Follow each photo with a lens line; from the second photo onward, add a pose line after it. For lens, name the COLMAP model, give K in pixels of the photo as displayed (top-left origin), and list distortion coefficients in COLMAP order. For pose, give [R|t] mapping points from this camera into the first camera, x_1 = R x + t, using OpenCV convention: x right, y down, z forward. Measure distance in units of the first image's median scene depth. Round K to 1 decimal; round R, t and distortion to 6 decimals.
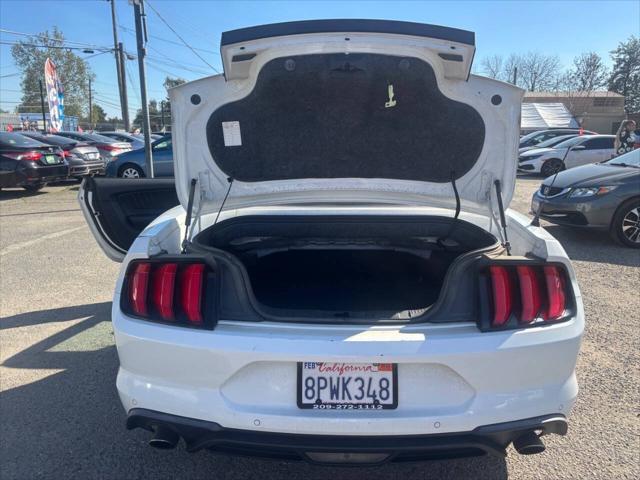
lens RADIAL K [[482.5, 0, 322.7], [0, 482.5, 237.3], [0, 0, 1]] dist [0.052375, -0.057873]
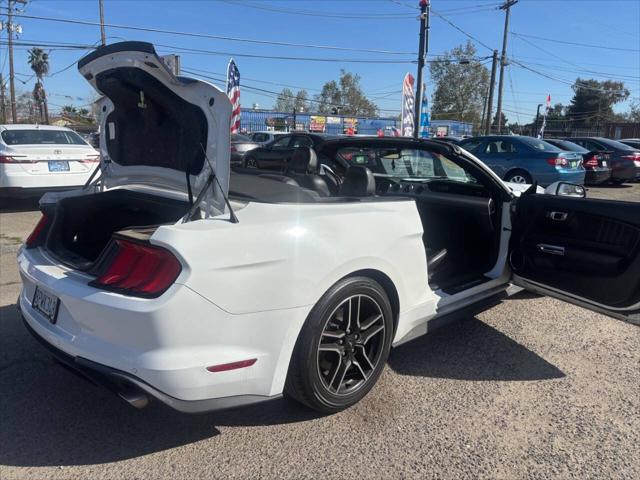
lens RADIAL K [[482.5, 0, 315.8], [0, 482.5, 240.7], [0, 0, 1]] dist [0.052375, -0.057873]
pose [[0.715137, 0.154815, -0.681624, 0.362608], [-0.157815, 0.985745, 0.058315, -0.019960], [0.680936, 0.065868, 0.729375, 0.105875]]
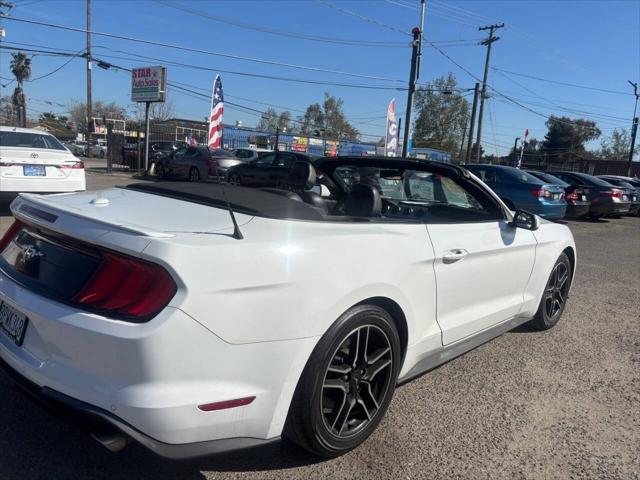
lens RADIAL K [[482.5, 0, 314.7], [0, 482.5, 240.3], [0, 0, 1]] dist [0.052375, -0.057873]
pose [[0.738211, 0.160708, -0.655146, 0.326447], [-0.205386, 0.978643, 0.008636, -0.015844], [0.642542, 0.128183, 0.755453, 0.116356]]
